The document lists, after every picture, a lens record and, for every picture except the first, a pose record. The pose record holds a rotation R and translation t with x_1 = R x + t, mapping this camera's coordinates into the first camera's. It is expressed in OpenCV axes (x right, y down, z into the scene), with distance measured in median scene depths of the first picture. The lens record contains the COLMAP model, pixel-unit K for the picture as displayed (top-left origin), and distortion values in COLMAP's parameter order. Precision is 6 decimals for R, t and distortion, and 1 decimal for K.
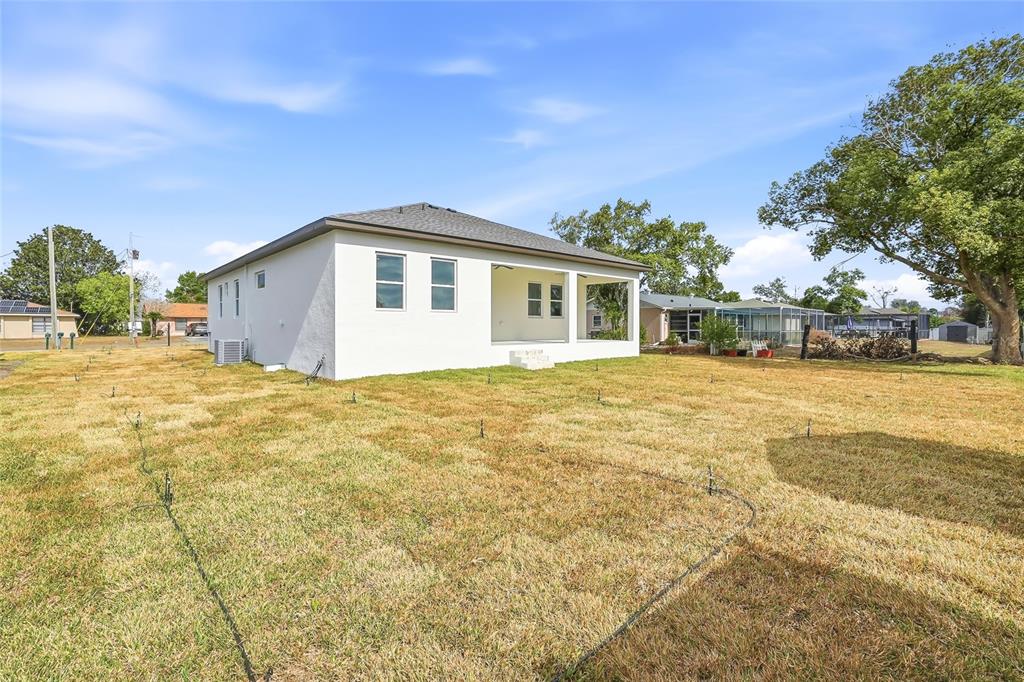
lens RADIAL K [[475.5, 0, 512.2], [0, 475.5, 338.2], [0, 0, 1]] dist [-0.064028, 0.024184]
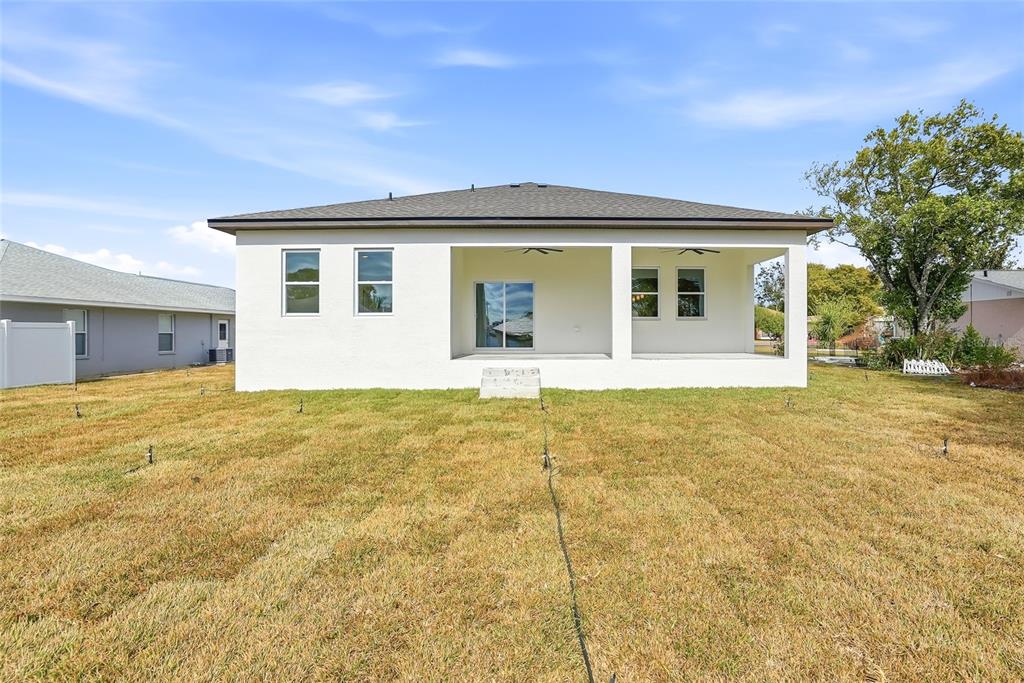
lens RADIAL K [[485.6, 0, 512.4], [0, 485.6, 328.4], [0, 0, 1]] dist [-0.062910, 0.025374]
pose [[0.743059, -0.004783, -0.669209, 0.523761], [-0.014268, 0.999634, -0.022987, -0.016774], [0.669074, 0.026629, 0.742719, 0.513439]]
